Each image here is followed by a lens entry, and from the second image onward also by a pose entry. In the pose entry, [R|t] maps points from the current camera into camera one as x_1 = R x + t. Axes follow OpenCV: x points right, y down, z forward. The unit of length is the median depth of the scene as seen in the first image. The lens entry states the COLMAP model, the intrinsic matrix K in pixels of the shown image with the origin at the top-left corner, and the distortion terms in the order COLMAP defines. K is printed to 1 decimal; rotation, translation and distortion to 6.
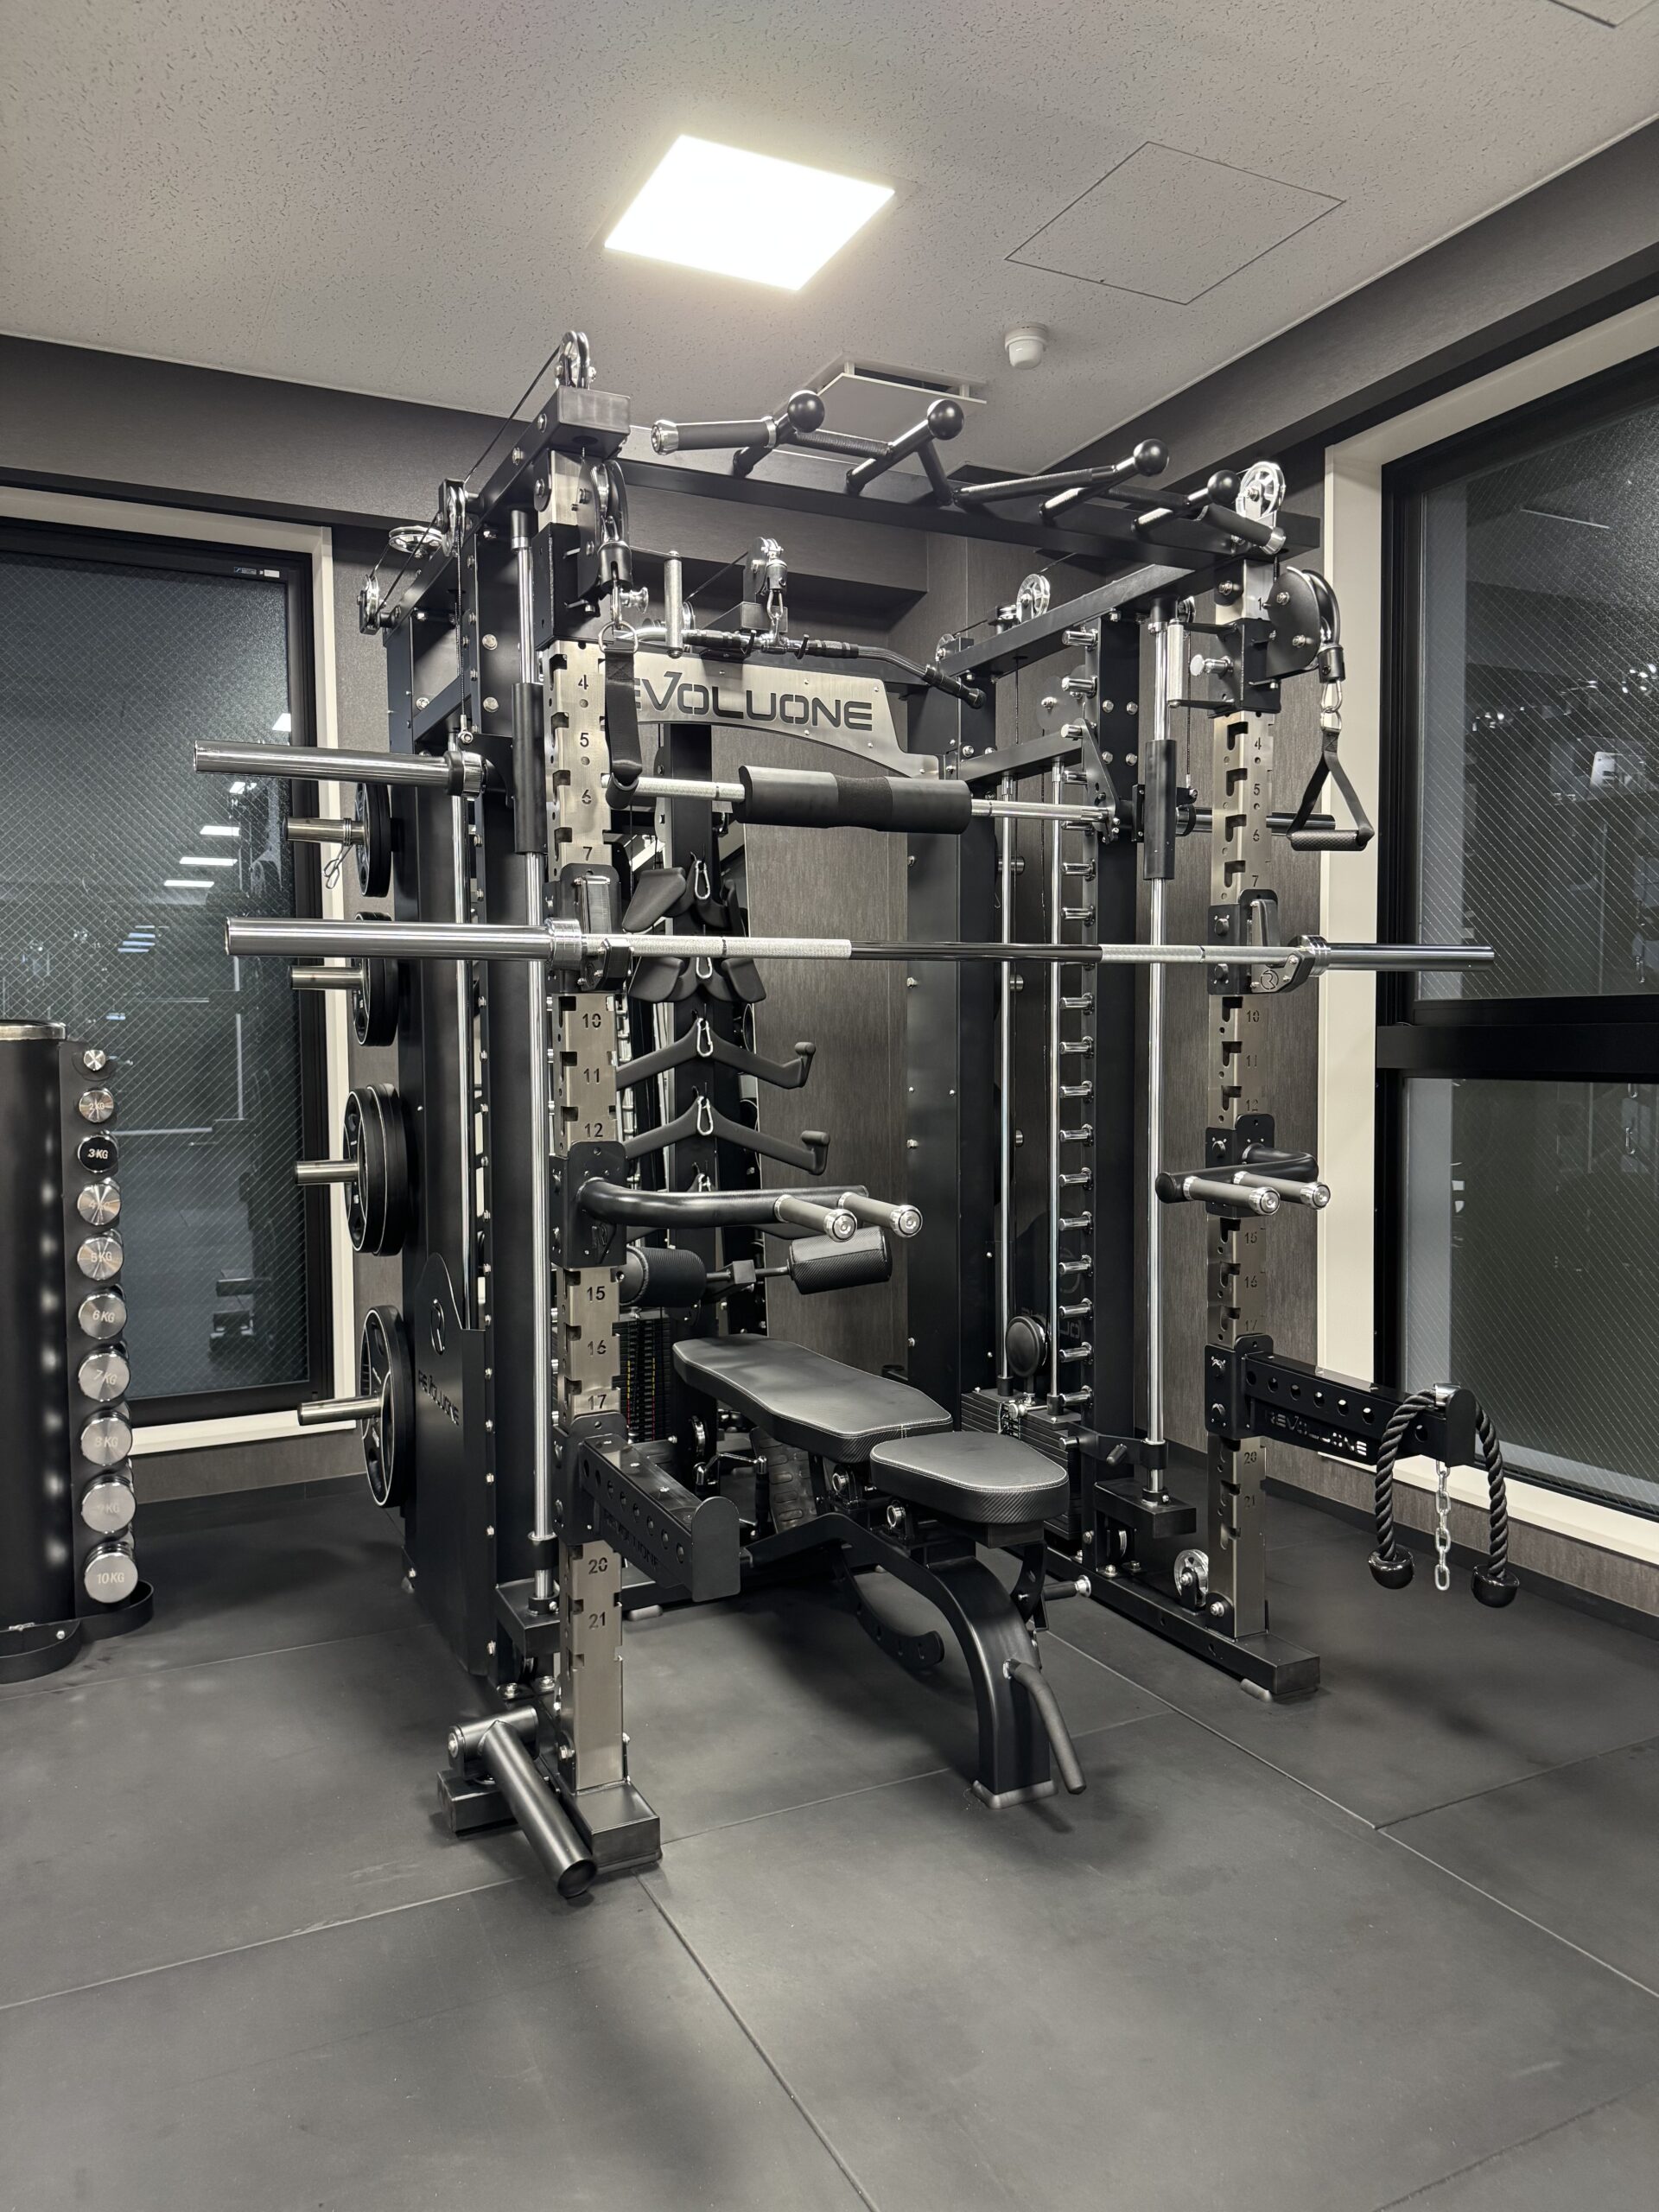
lens RADIAL K [[1571.7, 0, 822.8], [0, 1571.7, 1120.2], [0, 0, 1]] dist [0.096918, -0.002948]
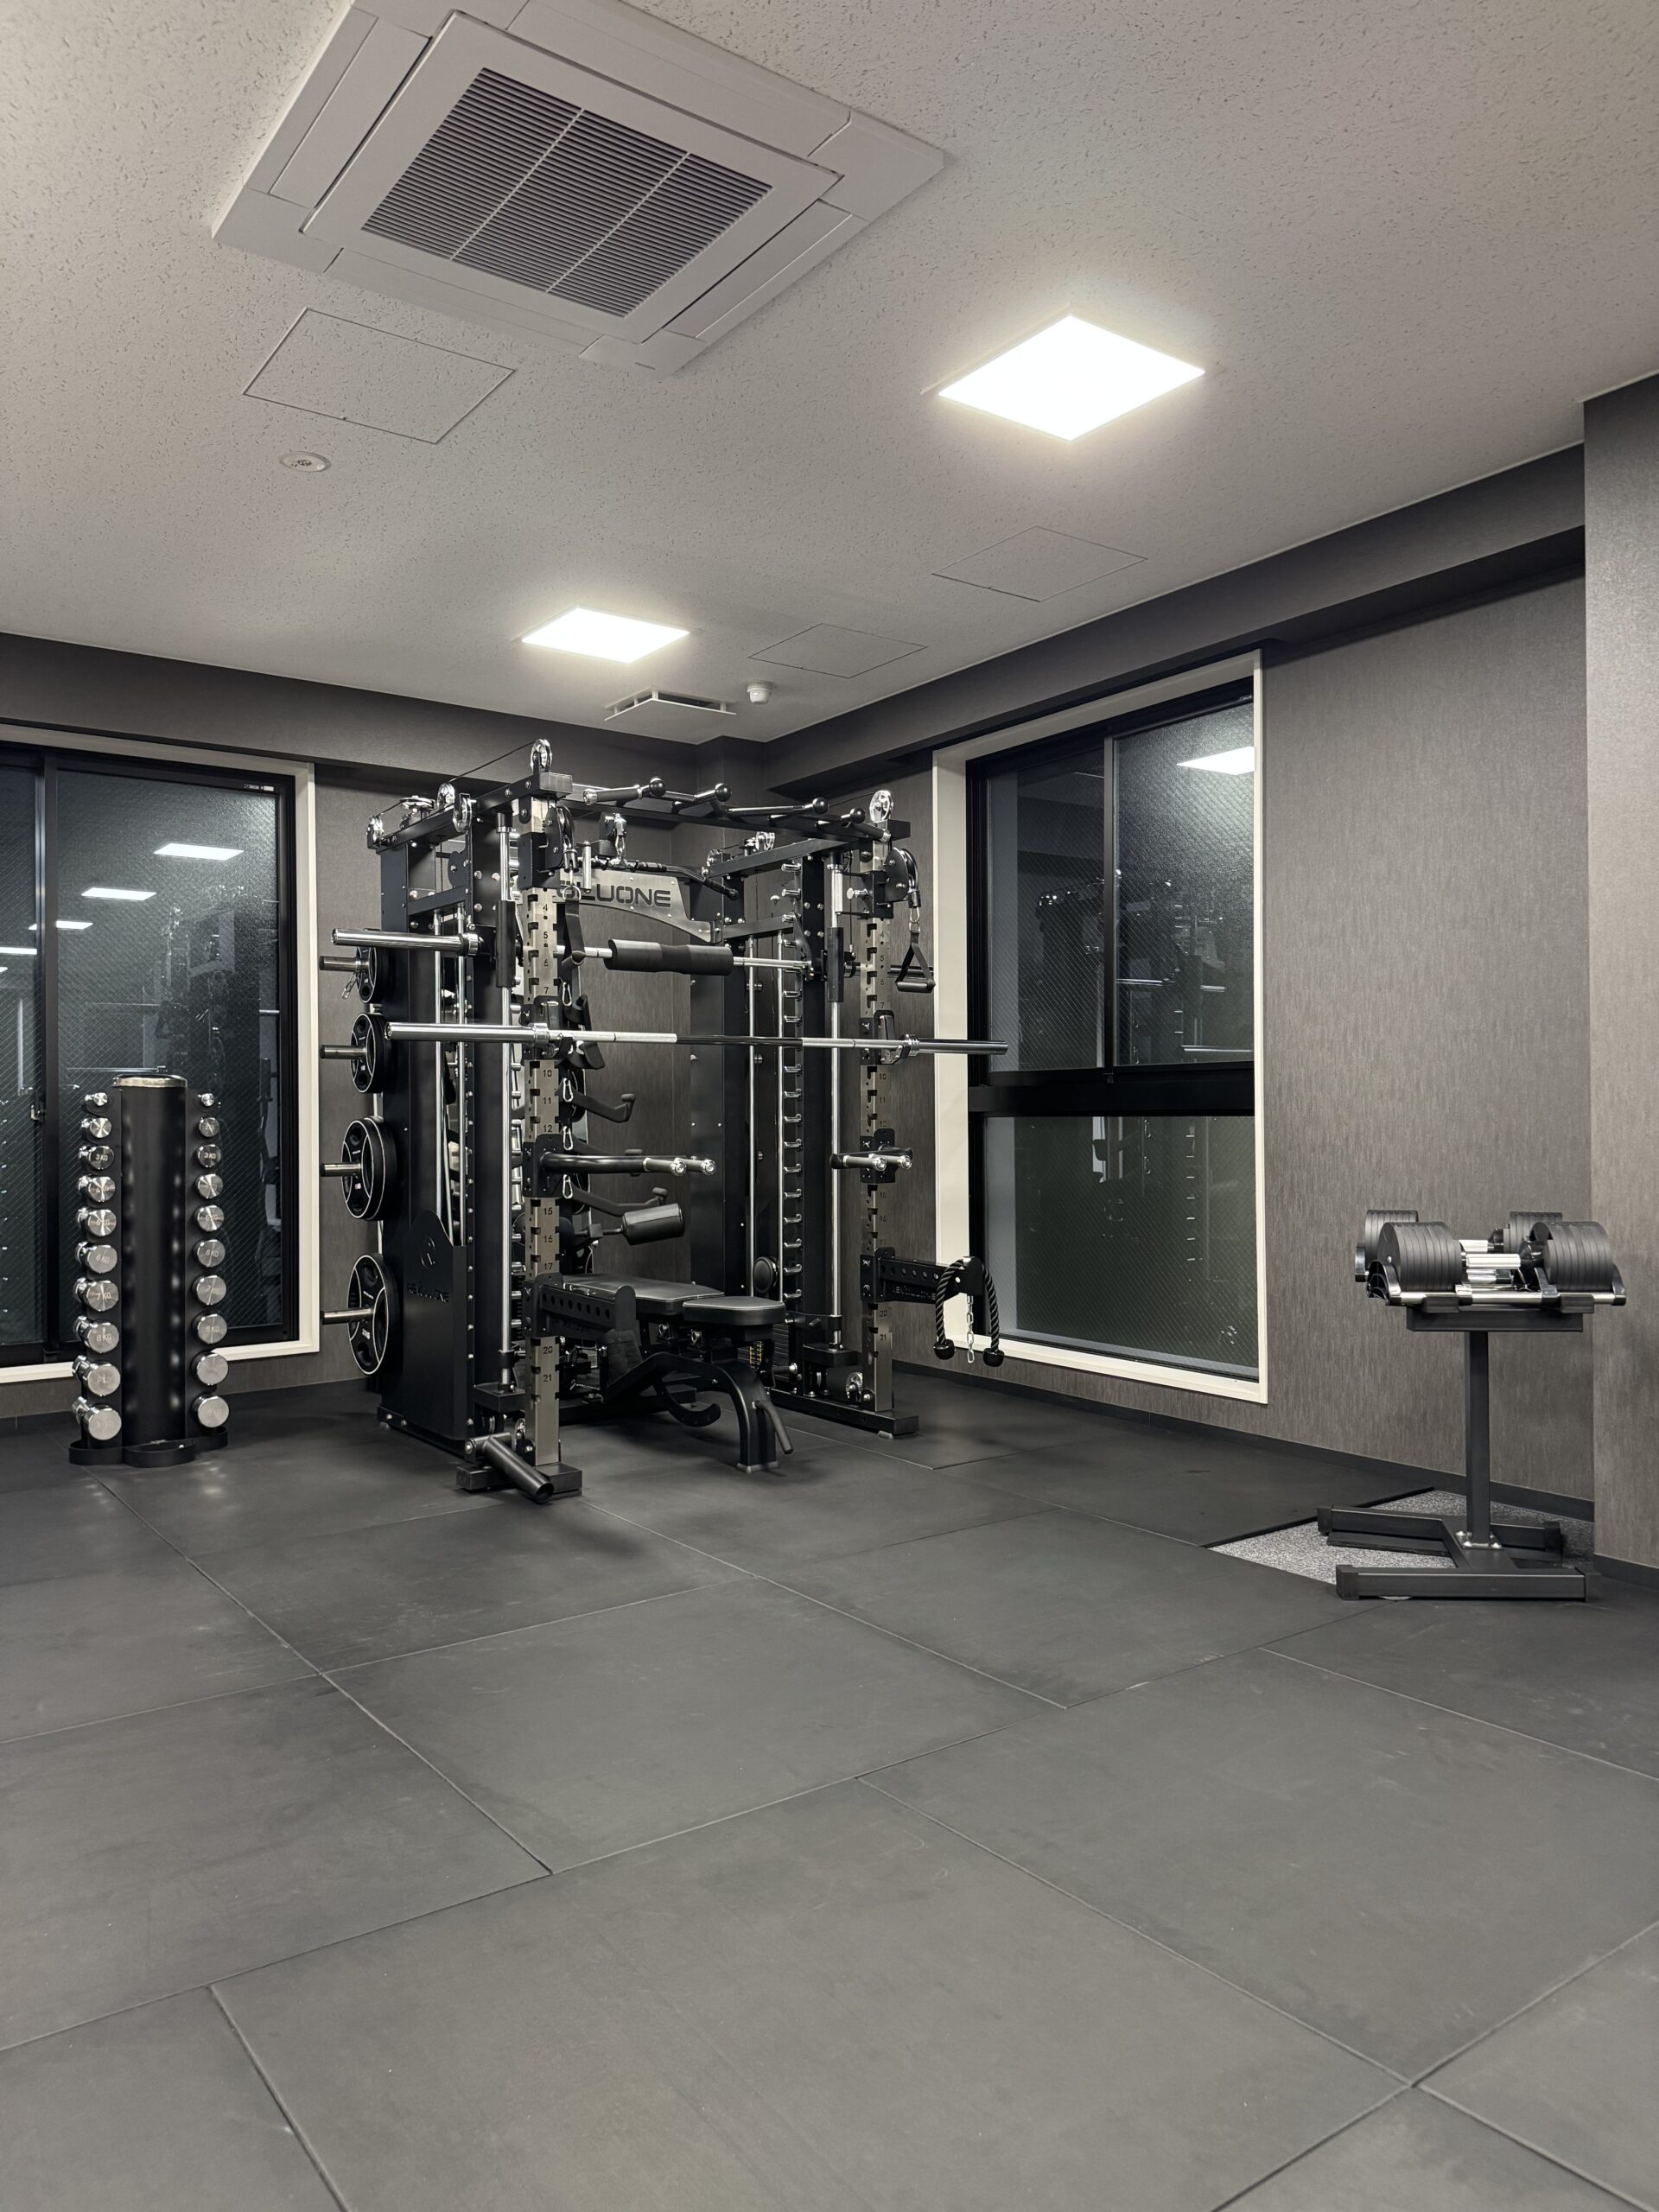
lens RADIAL K [[1571.7, 0, 822.8], [0, 1571.7, 1120.2], [0, 0, 1]] dist [0.096918, -0.002948]
pose [[0.986465, 0.001835, 0.163962, -0.096765], [0.006721, 0.998645, -0.051611, 0.075638], [-0.163834, 0.052015, 0.985116, -0.761132]]
